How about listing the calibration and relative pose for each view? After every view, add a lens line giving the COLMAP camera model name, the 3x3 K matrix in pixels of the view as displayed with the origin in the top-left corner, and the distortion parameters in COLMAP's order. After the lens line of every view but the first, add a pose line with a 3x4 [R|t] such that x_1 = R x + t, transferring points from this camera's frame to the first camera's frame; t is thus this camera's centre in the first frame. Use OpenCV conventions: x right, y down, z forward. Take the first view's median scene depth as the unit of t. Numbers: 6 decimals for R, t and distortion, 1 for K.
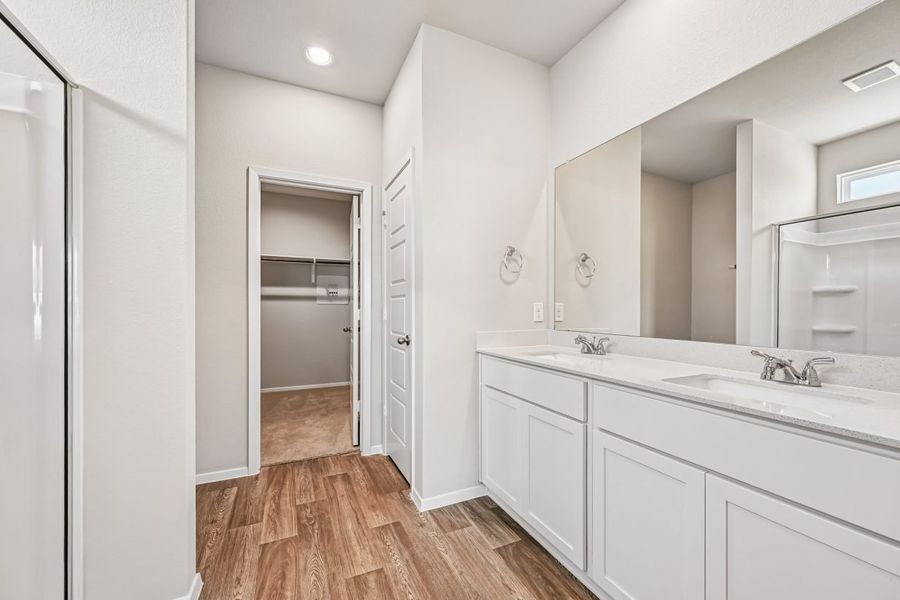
lens RADIAL K [[353.8, 0, 445.3], [0, 353.8, 301.3], [0, 0, 1]] dist [0.000086, -0.000691]
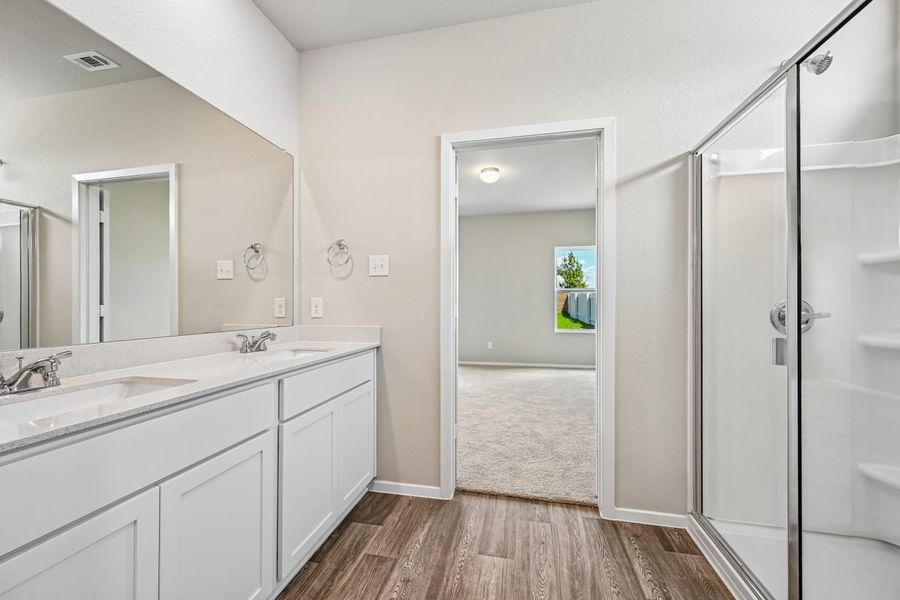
lens RADIAL K [[353.8, 0, 451.1], [0, 353.8, 306.8], [0, 0, 1]] dist [0.000086, -0.000691]
pose [[-0.804413, -0.004469, 0.594054, -0.669422], [-0.006549, 0.999978, -0.001346, 0.030056], [-0.594035, -0.004973, -0.804424, 1.739779]]
